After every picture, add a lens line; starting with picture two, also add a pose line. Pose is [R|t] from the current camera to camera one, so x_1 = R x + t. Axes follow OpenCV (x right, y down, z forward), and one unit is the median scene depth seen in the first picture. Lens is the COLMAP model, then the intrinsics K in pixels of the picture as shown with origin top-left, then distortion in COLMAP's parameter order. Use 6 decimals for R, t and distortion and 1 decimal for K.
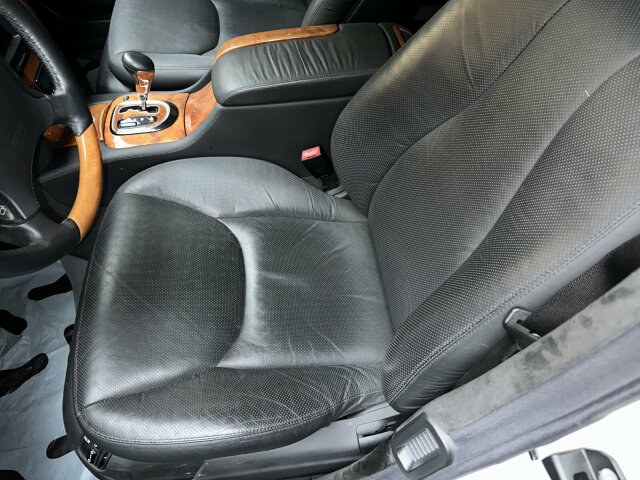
lens RADIAL K [[448.9, 0, 320.0], [0, 448.9, 240.0], [0, 0, 1]] dist [0.047969, -0.074568]
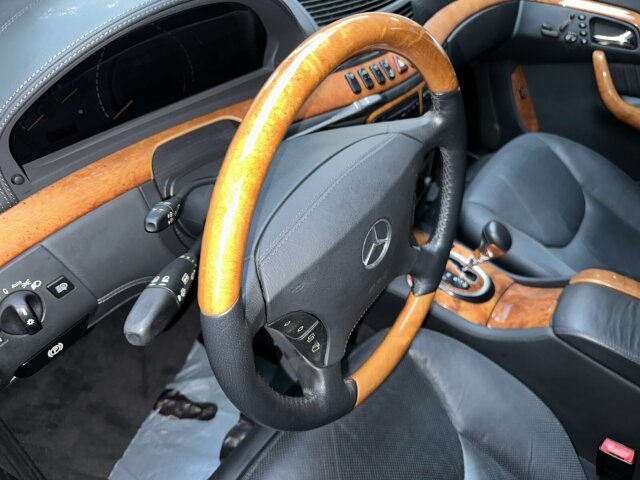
lens RADIAL K [[462.4, 0, 315.4], [0, 462.4, 240.7], [0, 0, 1]] dist [-0.014056, -0.003301]
pose [[0.697845, 0.563672, -0.441913, -0.238291], [-0.649245, 0.758370, -0.057931, -0.095596], [0.302480, 0.327336, 0.895186, 0.072683]]
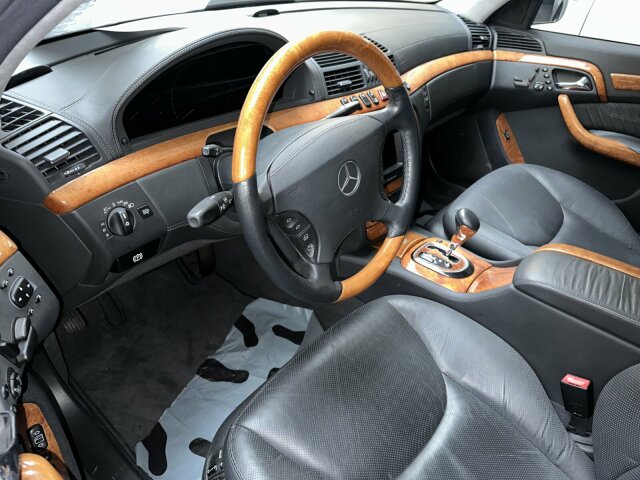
lens RADIAL K [[448.9, 0, 320.0], [0, 448.9, 240.0], [0, 0, 1]] dist [0.047969, -0.074568]
pose [[0.668545, 0.458110, -0.585818, 0.036260], [-0.643580, 0.751111, -0.147096, 0.050448], [0.372629, 0.475361, 0.796982, -0.018680]]
